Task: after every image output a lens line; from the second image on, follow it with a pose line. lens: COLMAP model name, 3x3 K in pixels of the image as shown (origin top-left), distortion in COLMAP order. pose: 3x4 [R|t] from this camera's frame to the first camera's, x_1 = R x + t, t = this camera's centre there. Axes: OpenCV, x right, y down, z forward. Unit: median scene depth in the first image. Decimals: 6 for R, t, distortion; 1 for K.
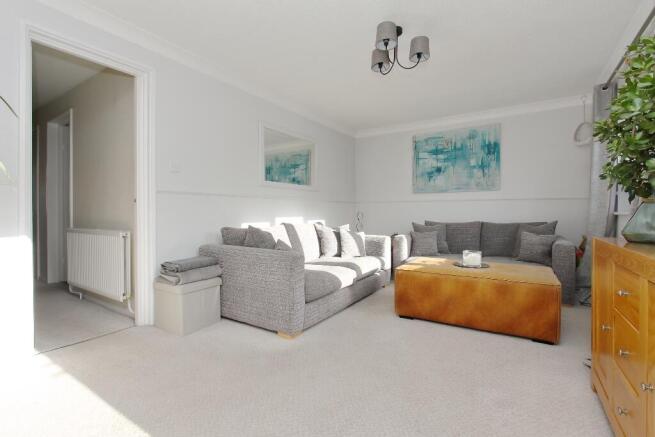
lens RADIAL K [[302.6, 0, 325.4], [0, 302.6, 218.0], [0, 0, 1]] dist [-0.015285, 0.001859]
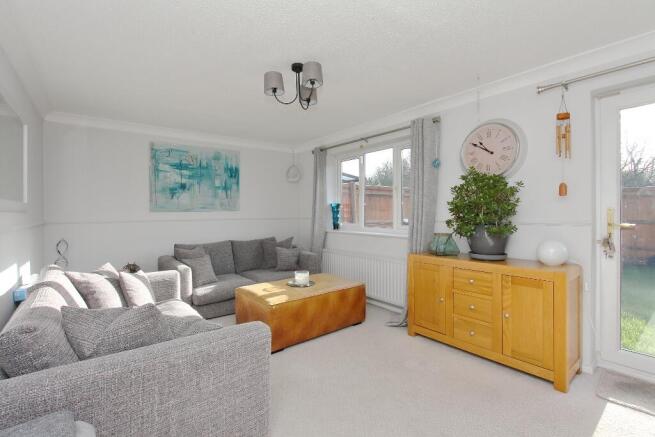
lens RADIAL K [[302.6, 0, 330.9], [0, 302.6, 213.4], [0, 0, 1]] dist [-0.015285, 0.001859]
pose [[0.323752, -0.004914, 0.946129, -0.354959], [0.026325, 0.999646, -0.003816, -0.066122], [-0.945776, 0.026143, 0.323767, 0.297839]]
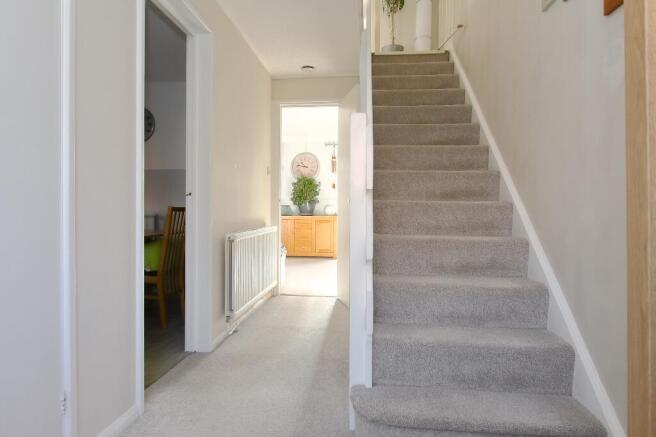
lens RADIAL K [[403.5, 0, 324.2], [0, 403.5, 215.0], [0, 0, 1]] dist [-0.021912, 0.001654]
pose [[-0.439089, -0.019730, 0.898227, -0.958019], [0.006242, 0.999668, 0.025010, -0.034554], [-0.898422, 0.016589, -0.438820, 0.677254]]
